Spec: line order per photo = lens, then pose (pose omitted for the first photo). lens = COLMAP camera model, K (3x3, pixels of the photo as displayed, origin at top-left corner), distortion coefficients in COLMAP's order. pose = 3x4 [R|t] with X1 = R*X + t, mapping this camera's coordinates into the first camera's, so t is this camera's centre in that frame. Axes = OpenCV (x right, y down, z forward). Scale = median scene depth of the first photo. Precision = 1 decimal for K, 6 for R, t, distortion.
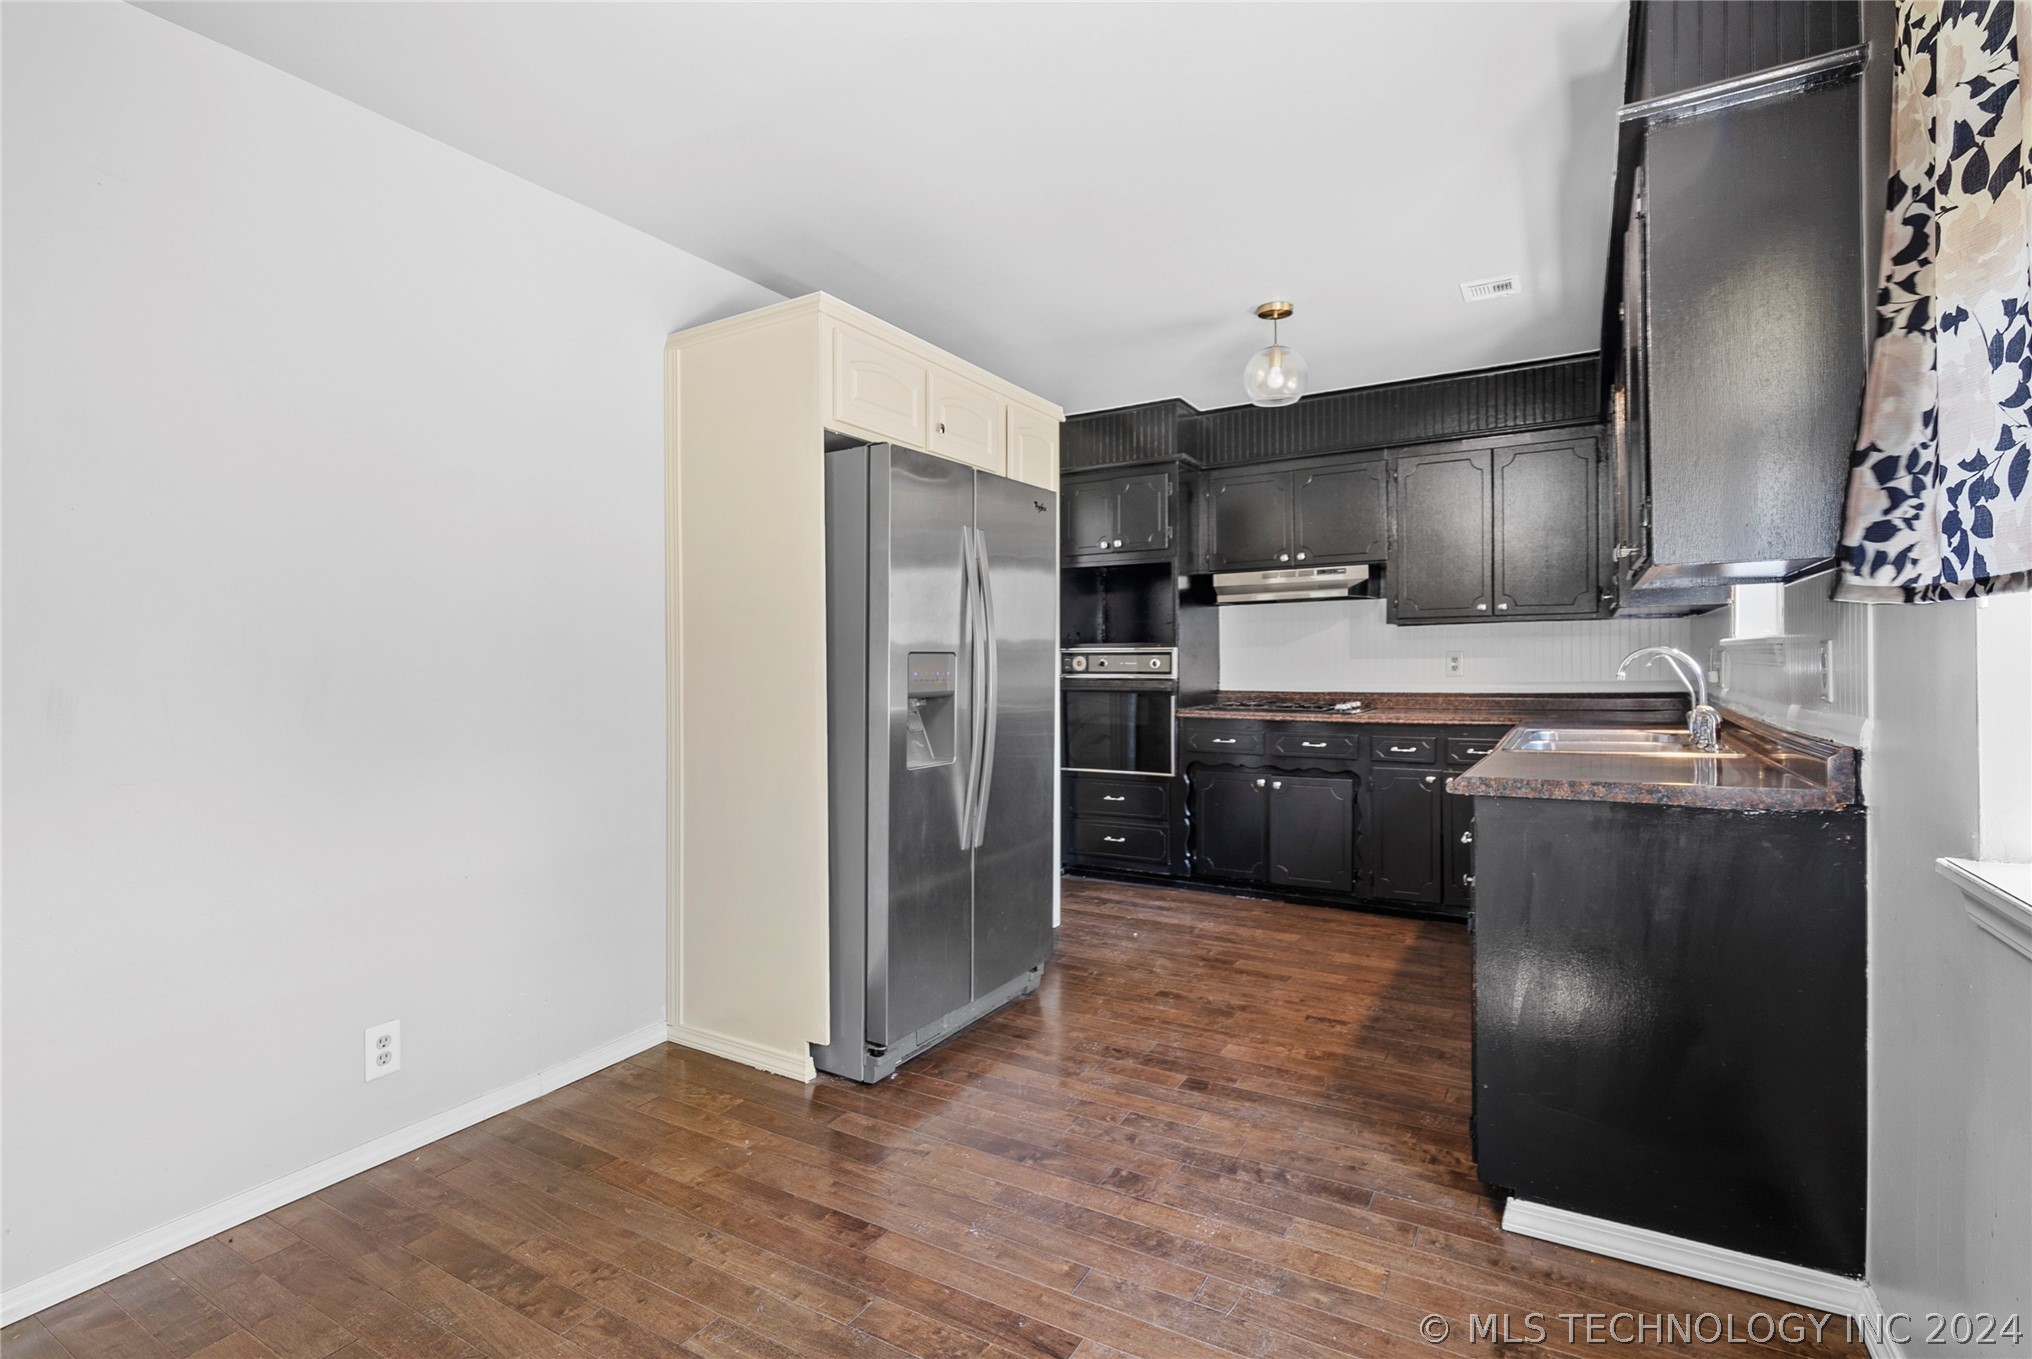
lens RADIAL K [[963.6, 0, 1024.0], [0, 963.6, 672.5], [0, 0, 1]] dist [-0.004084, -0.001553]
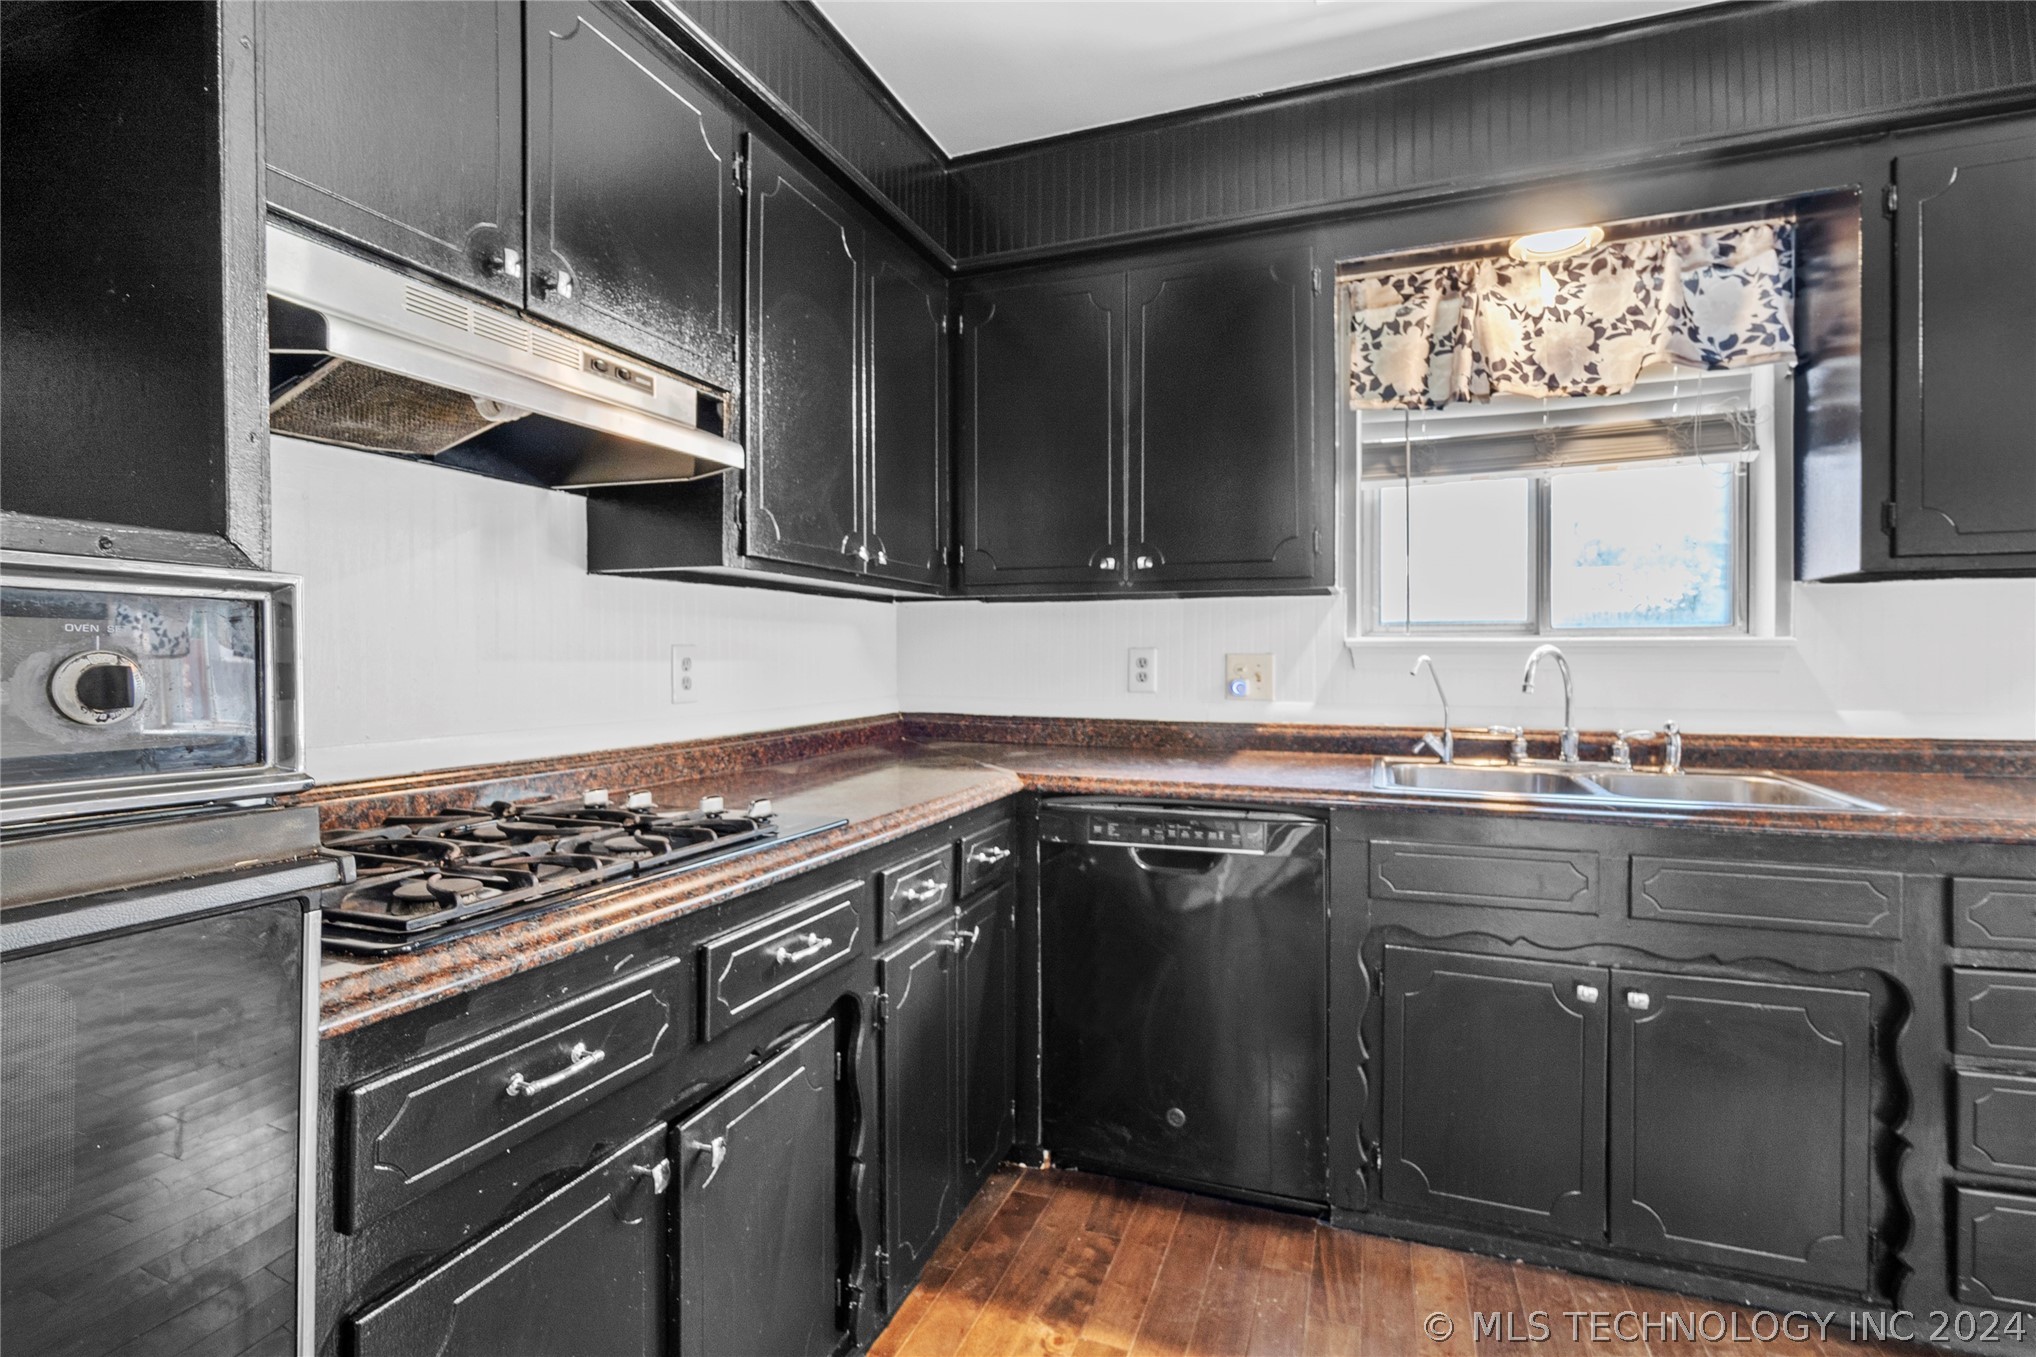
lens RADIAL K [[965.5, 0, 1016.4], [0, 965.5, 666.9], [0, 0, 1]] dist [-0.004084, -0.001553]
pose [[-0.166963, 0.001666, 0.985962, -0.007427], [0.013280, 0.999912, 0.000559, -0.017052], [-0.985874, 0.013187, -0.166971, 1.554951]]
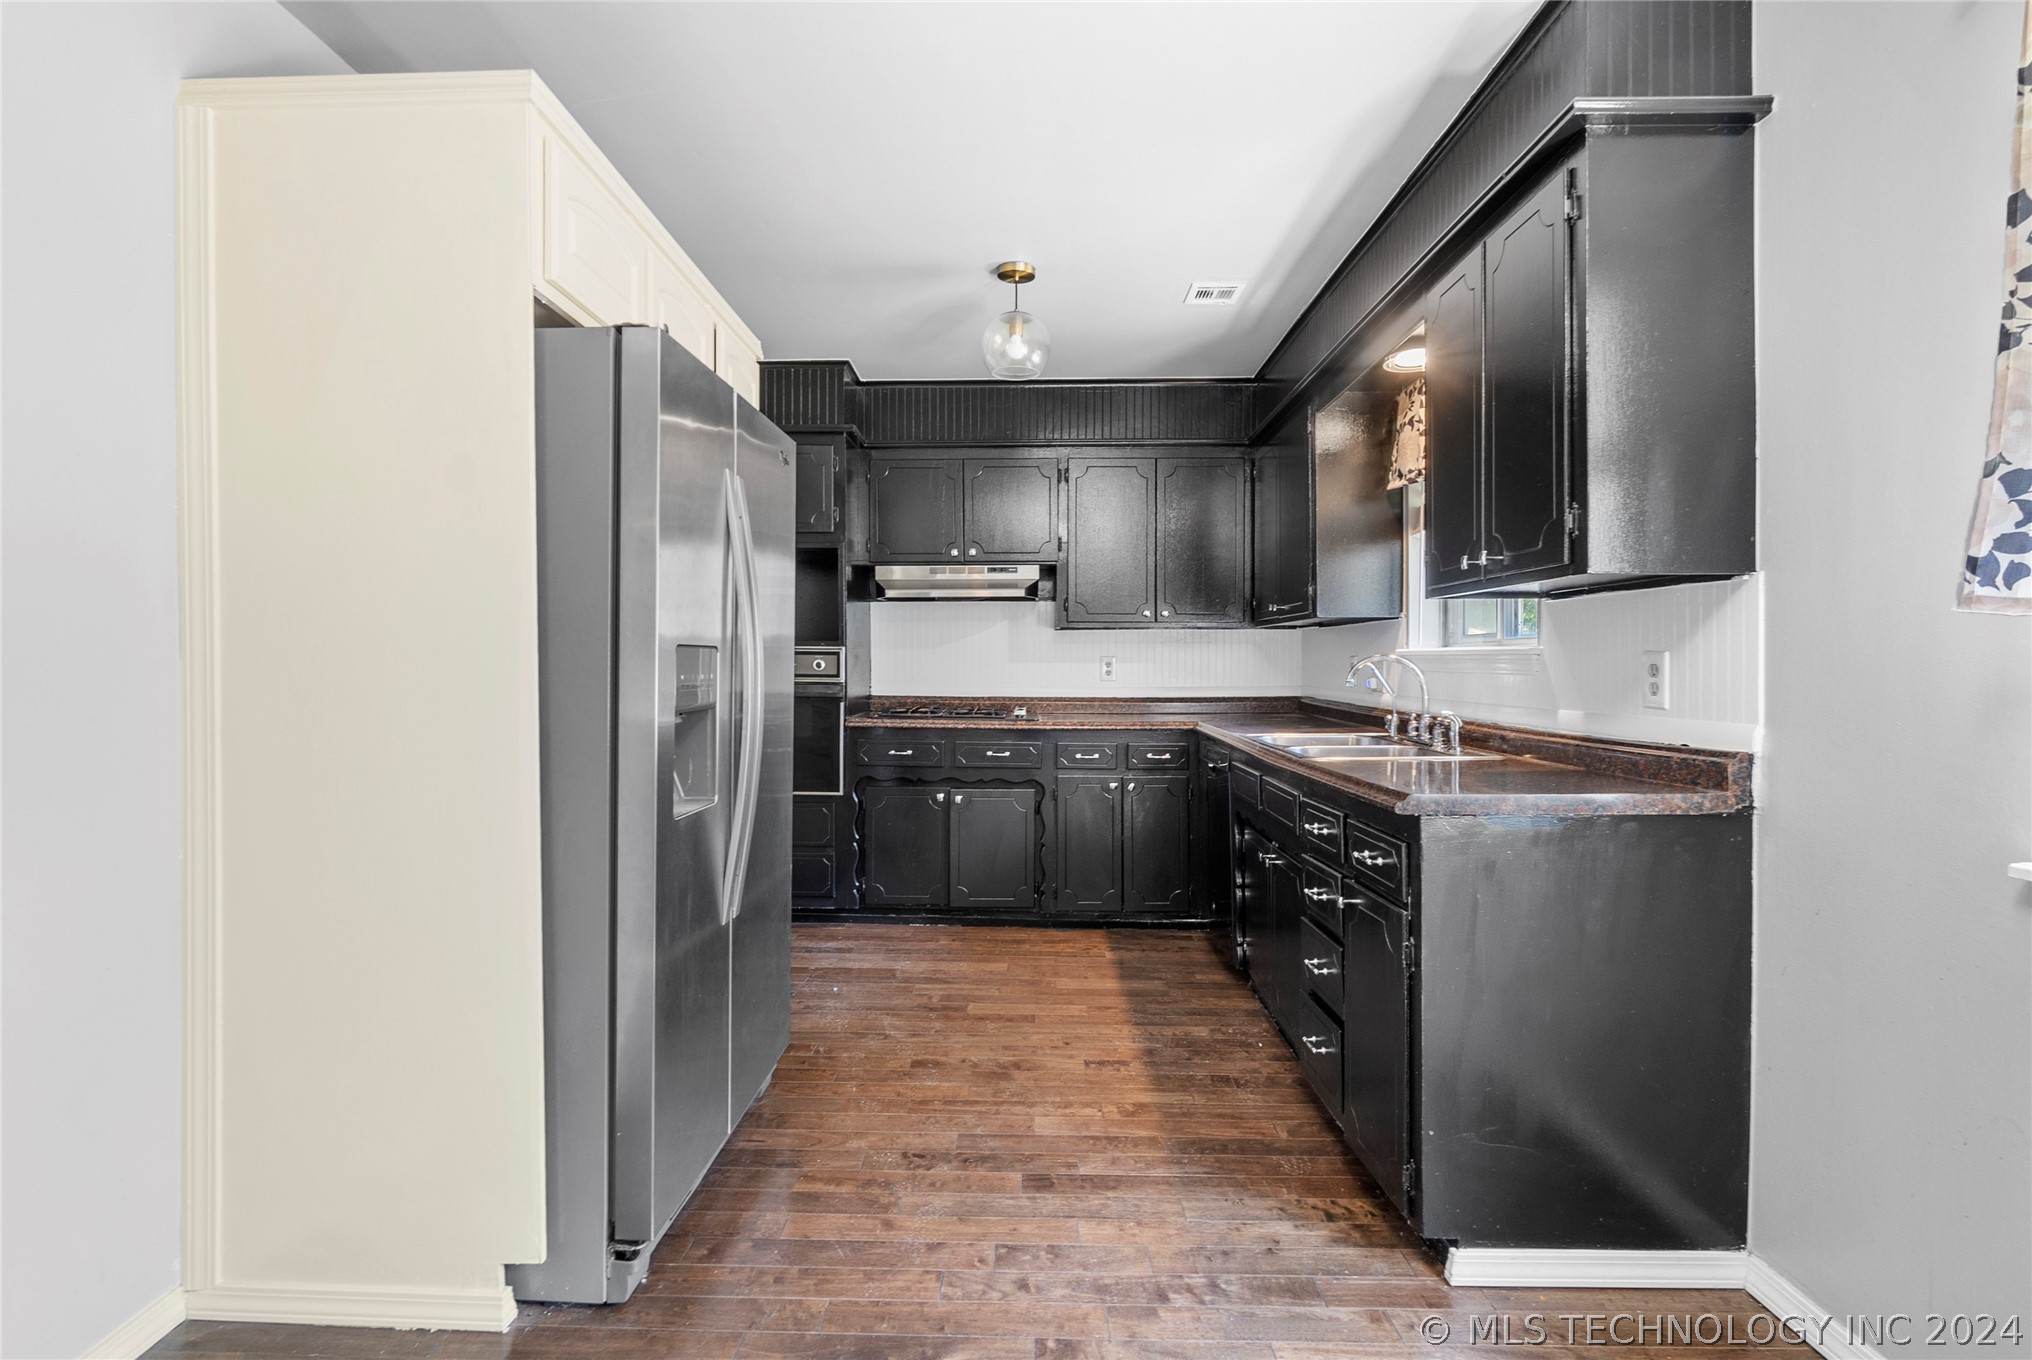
lens RADIAL K [[963.6, 0, 996.2], [0, 963.6, 674.0], [0, 0, 1]] dist [-0.004084, -0.001553]
pose [[0.877402, 0.007381, 0.479699, -0.234616], [-0.007181, 0.999972, -0.002251, -0.000452], [-0.479702, -0.001470, 0.877430, 0.287032]]
